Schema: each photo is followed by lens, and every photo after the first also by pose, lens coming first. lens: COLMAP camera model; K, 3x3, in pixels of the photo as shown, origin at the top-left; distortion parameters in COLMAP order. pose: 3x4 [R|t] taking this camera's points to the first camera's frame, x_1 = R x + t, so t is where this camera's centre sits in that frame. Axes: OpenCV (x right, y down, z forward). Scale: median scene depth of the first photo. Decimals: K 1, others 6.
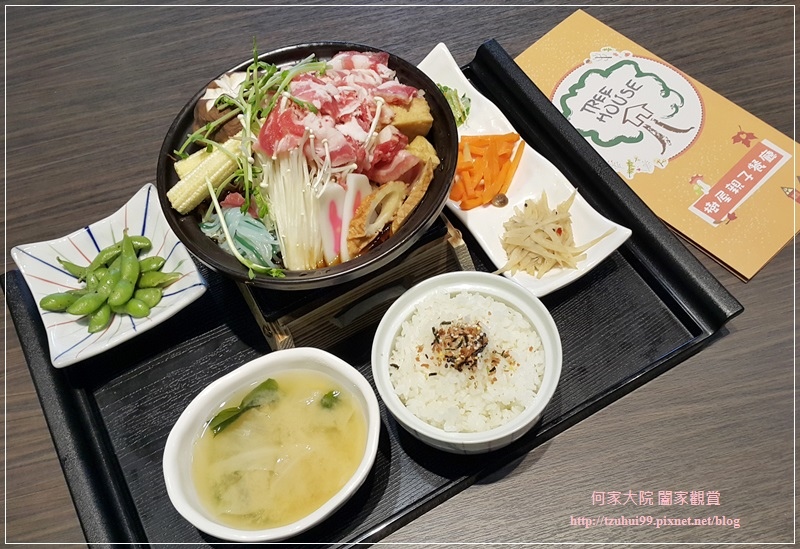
lens RADIAL K [[807.7, 0, 400.0], [0, 807.7, 274.5], [0, 0, 1]] dist [-0.006016, -0.004521]
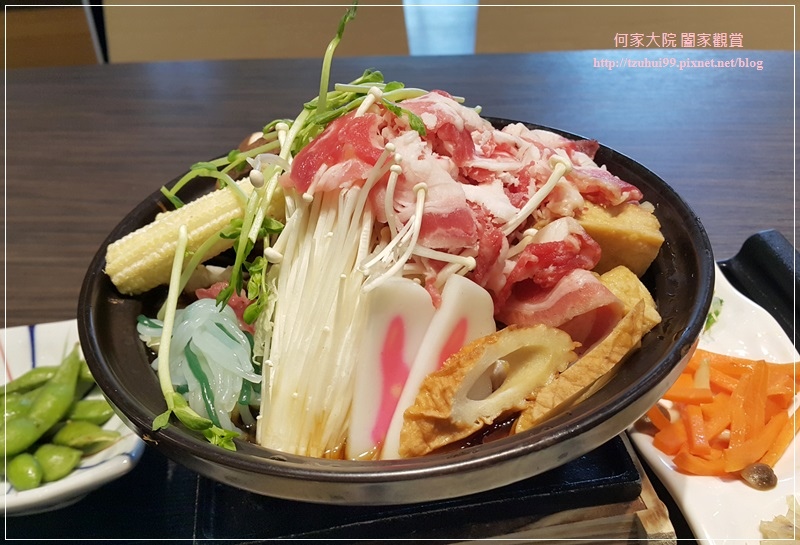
lens RADIAL K [[840.4, 0, 400.0], [0, 840.4, 272.5], [0, 0, 1]] dist [0.196211, -0.543905]
pose [[0.940465, 0.233255, -0.247220, 0.024230], [-0.306727, 0.895808, -0.321632, 0.033465], [0.146440, 0.378312, 0.914021, 0.548818]]
